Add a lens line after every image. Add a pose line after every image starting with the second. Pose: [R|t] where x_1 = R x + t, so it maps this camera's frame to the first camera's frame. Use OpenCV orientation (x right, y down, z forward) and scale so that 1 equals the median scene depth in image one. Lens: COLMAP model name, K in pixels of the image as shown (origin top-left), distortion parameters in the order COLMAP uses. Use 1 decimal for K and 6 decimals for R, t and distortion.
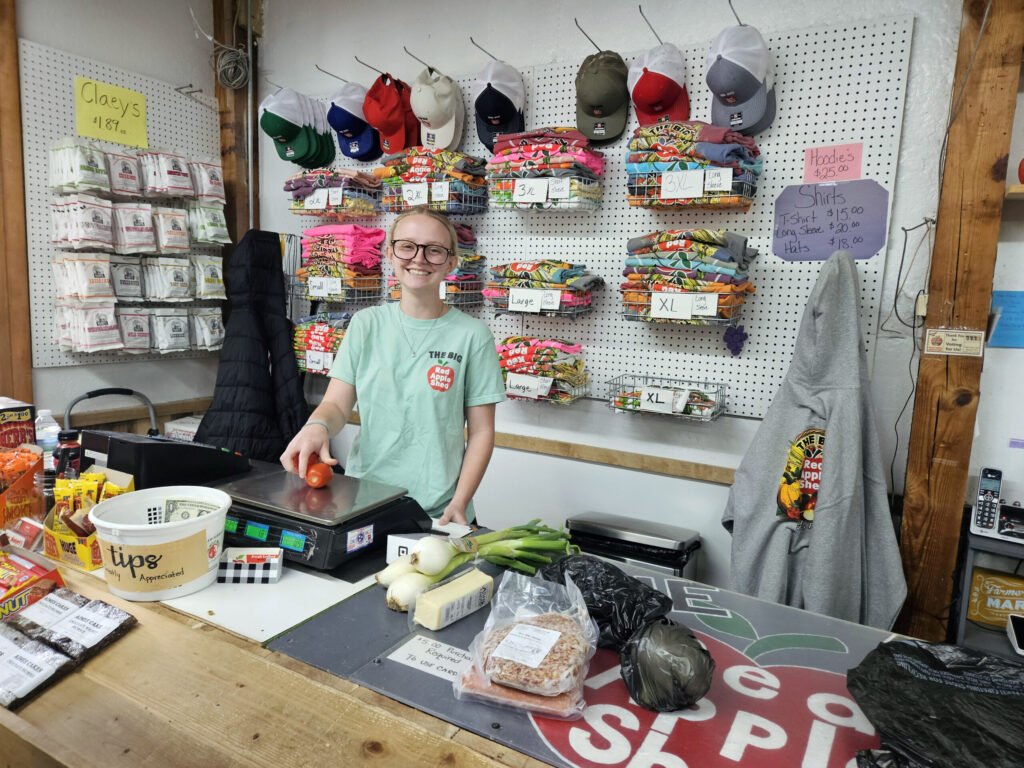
lens RADIAL K [[679.9, 0, 512.0], [0, 679.9, 384.0], [0, 0, 1]] dist [0.003100, 0.000939]
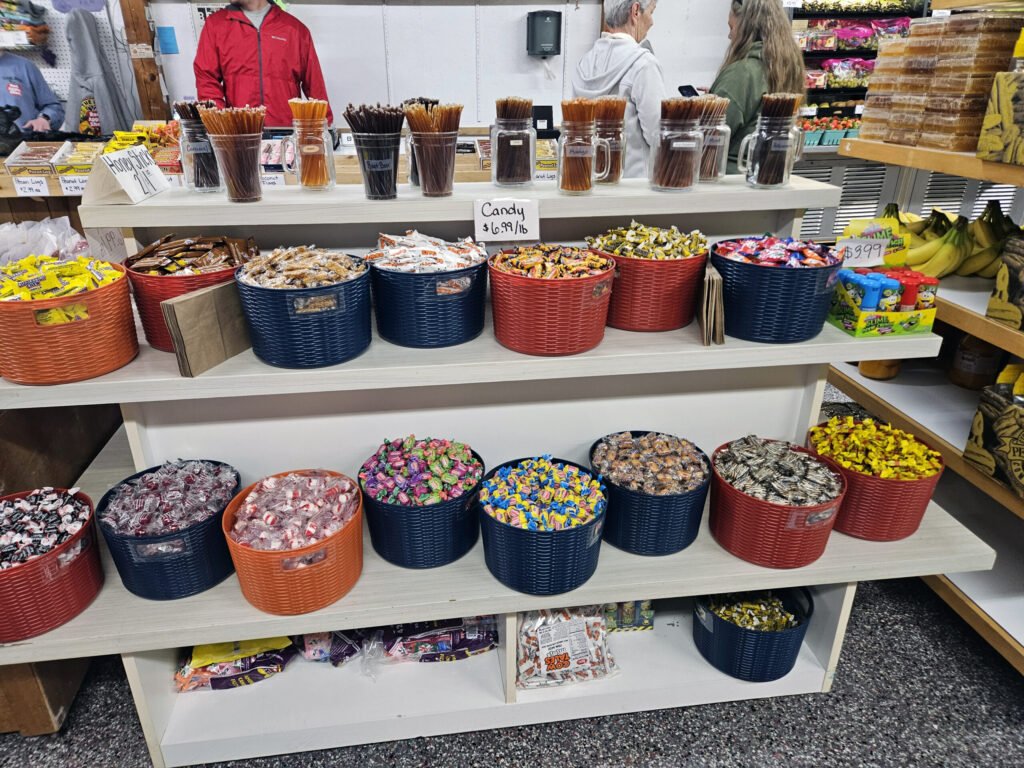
lens RADIAL K [[679.9, 0, 512.0], [0, 679.9, 384.0], [0, 0, 1]] dist [0.003100, 0.000939]
pose [[0.807381, -0.290210, 0.513725, 0.138454], [0.114715, 0.931270, 0.345798, 0.330192], [-0.578771, -0.220259, 0.785182, -1.779128]]
